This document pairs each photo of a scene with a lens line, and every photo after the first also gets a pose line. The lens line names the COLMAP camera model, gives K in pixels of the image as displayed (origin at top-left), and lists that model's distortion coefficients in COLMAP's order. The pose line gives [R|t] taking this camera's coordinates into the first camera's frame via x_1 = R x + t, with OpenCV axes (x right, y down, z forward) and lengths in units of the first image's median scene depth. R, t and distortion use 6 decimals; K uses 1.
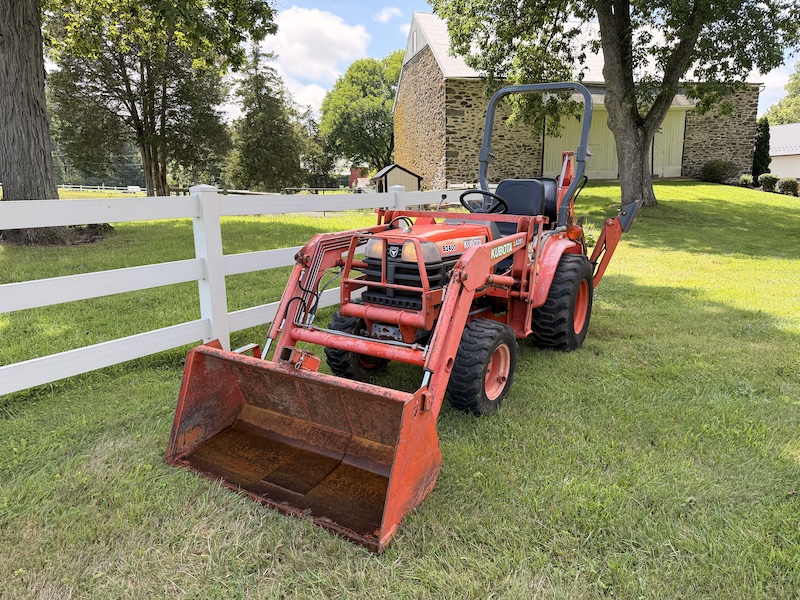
lens RADIAL K [[558.3, 0, 397.1], [0, 558.3, 313.5], [0, 0, 1]] dist [0.049597, -0.053974]
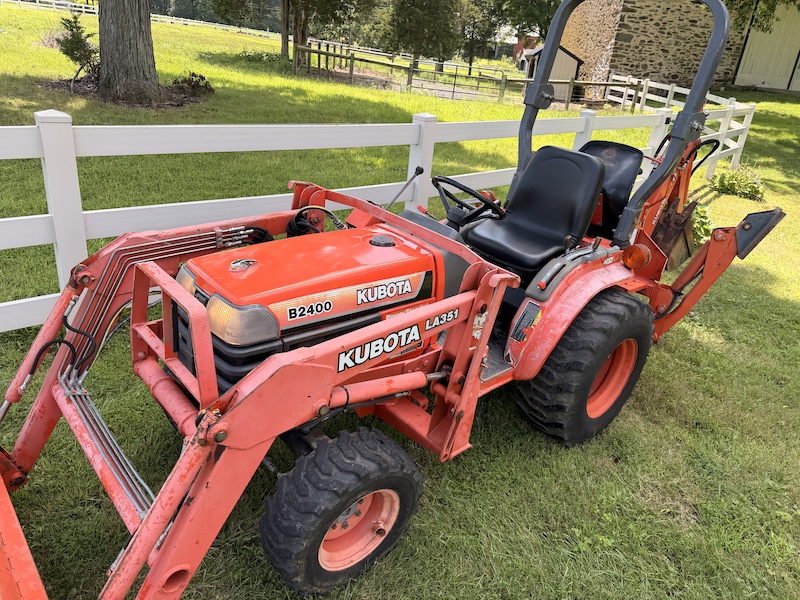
lens RADIAL K [[558.3, 0, 393.6], [0, 558.3, 298.0], [0, 0, 1]] dist [0.049597, -0.053974]
pose [[0.954084, 0.208000, -0.215544, 0.041467], [-0.163792, 0.964752, 0.205974, -0.036687], [0.250790, -0.161212, 0.954524, 0.069856]]
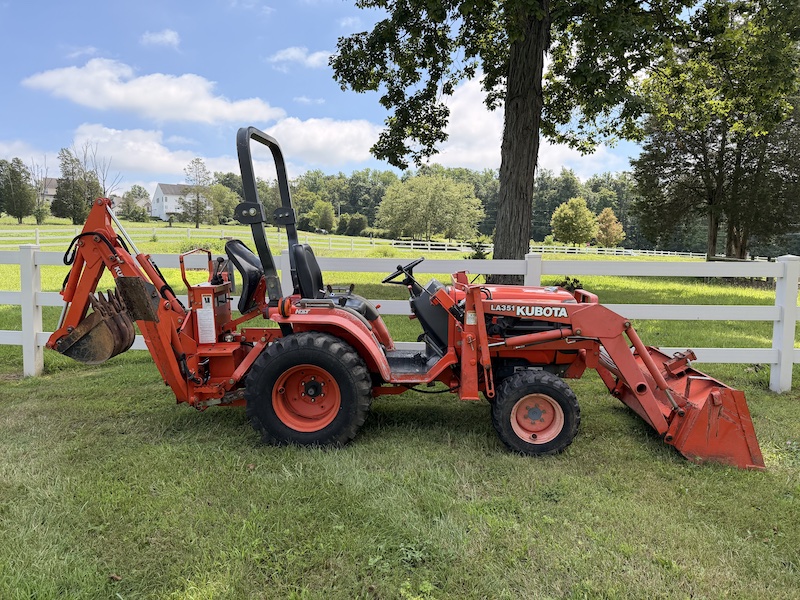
lens RADIAL K [[558.3, 0, 399.1], [0, 558.3, 313.3], [0, 0, 1]] dist [0.049597, -0.053974]
pose [[0.484887, 0.111261, -0.867471, 0.181630], [-0.213445, 0.976937, 0.005993, -0.022516], [0.848131, 0.182251, 0.497452, 0.090989]]
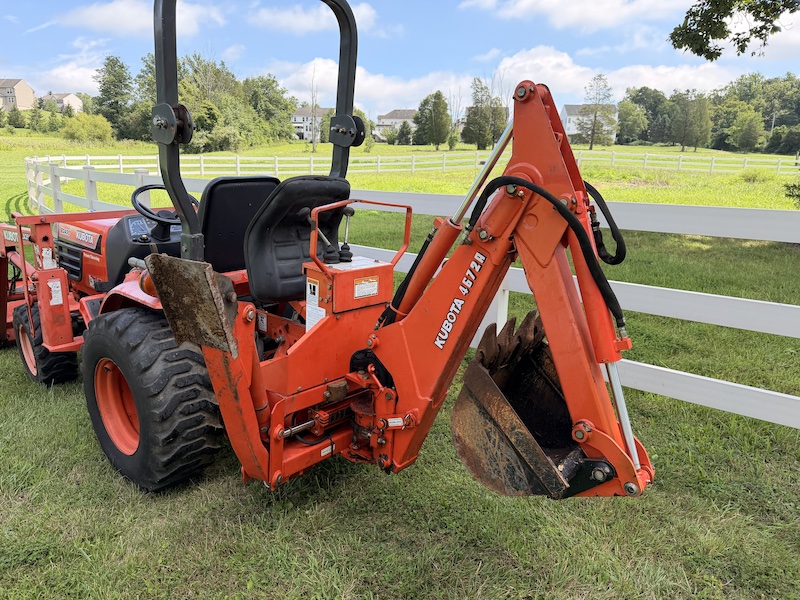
lens RADIAL K [[558.3, 0, 393.9], [0, 558.3, 310.5], [0, 0, 1]] dist [0.049597, -0.053974]
pose [[-0.180718, 0.247606, -0.951857, 0.153309], [-0.234674, 0.928984, 0.286211, -0.063331], [0.955128, 0.275100, -0.109777, 0.252515]]
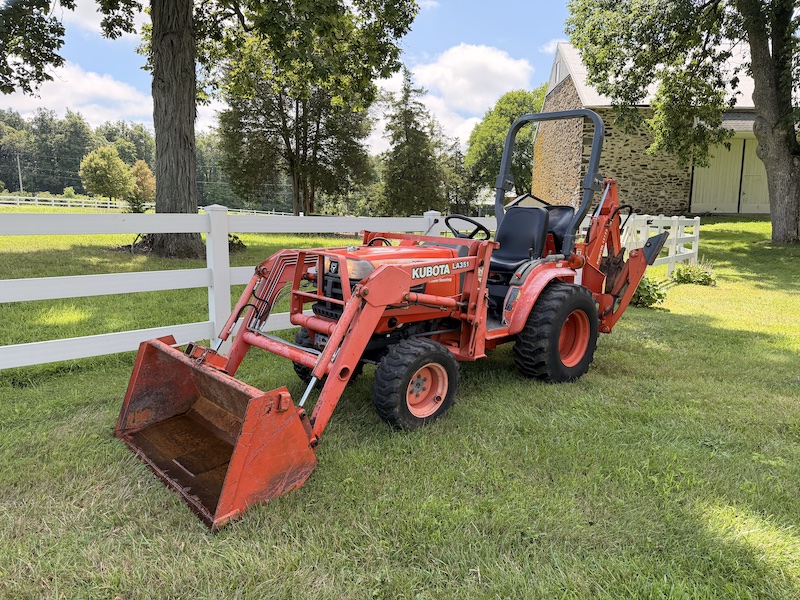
lens RADIAL K [[558.3, 0, 399.6], [0, 558.3, 311.5], [0, 0, 1]] dist [0.049597, -0.053974]
pose [[0.965833, 0.065756, -0.250683, 0.054054], [-0.078984, 0.995945, -0.043067, 0.001336], [0.246835, 0.061396, 0.967111, -0.000822]]
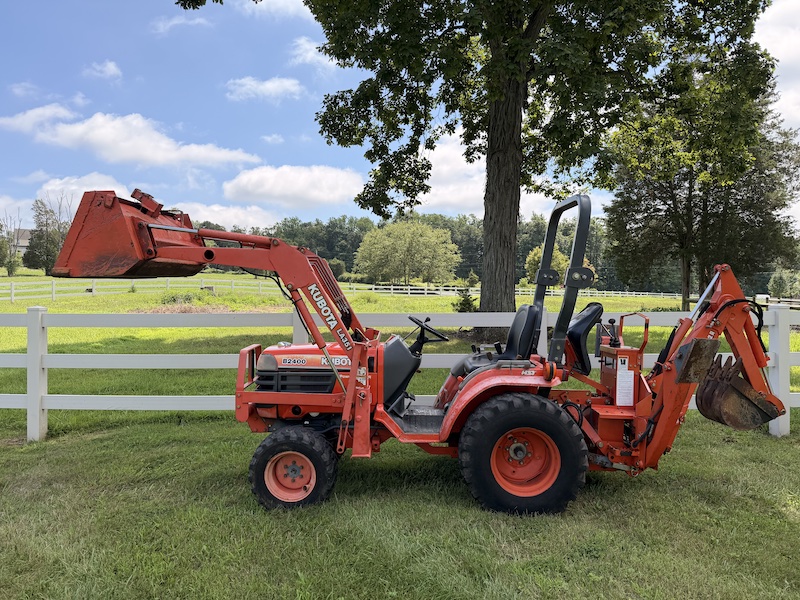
lens RADIAL K [[558.3, 0, 399.2], [0, 558.3, 313.9], [0, 0, 1]] dist [0.049597, -0.053974]
pose [[0.520833, 0.034075, -0.852978, 0.178531], [-0.191503, 0.978400, -0.077847, -0.023871], [0.831901, 0.203894, 0.516108, 0.076715]]
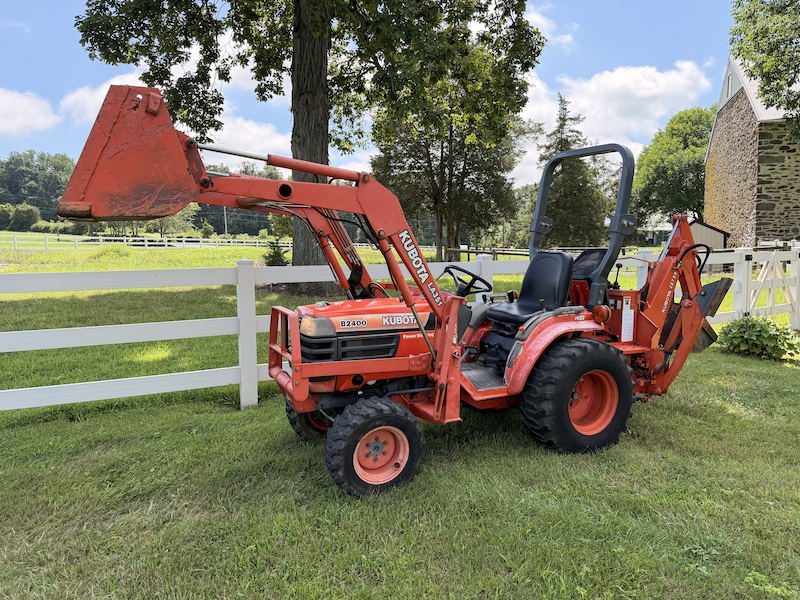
lens RADIAL K [[558.3, 0, 402.8], [0, 558.3, 312.1], [0, 0, 1]] dist [0.049597, -0.053974]
pose [[0.854387, 0.059435, -0.516227, 0.099912], [-0.111032, 0.991375, -0.069625, -0.010828], [0.507637, 0.116804, 0.853617, 0.023614]]
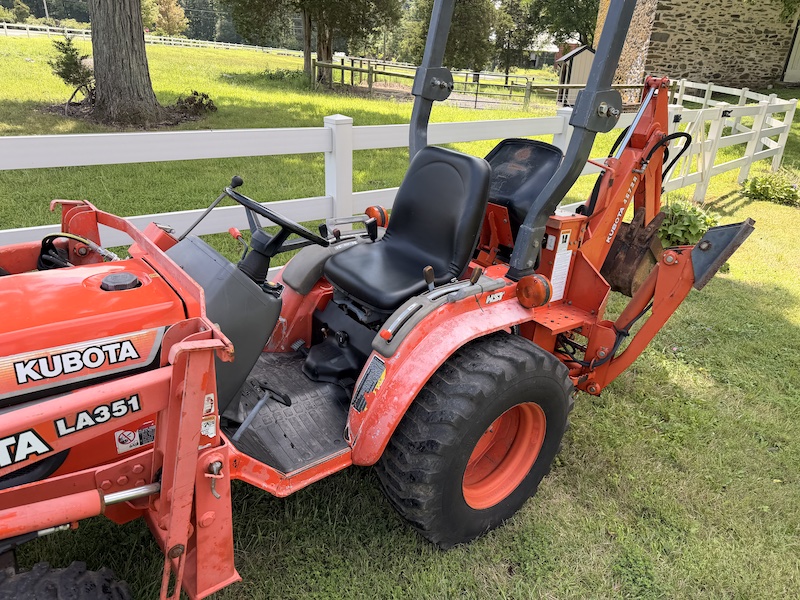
lens RADIAL K [[558.3, 0, 393.9], [0, 558.3, 305.3], [0, 0, 1]] dist [0.049597, -0.053974]
pose [[0.935937, 0.193928, -0.293962, 0.069012], [-0.136123, 0.969060, 0.205897, -0.042068], [0.324796, -0.152691, 0.933377, 0.109094]]
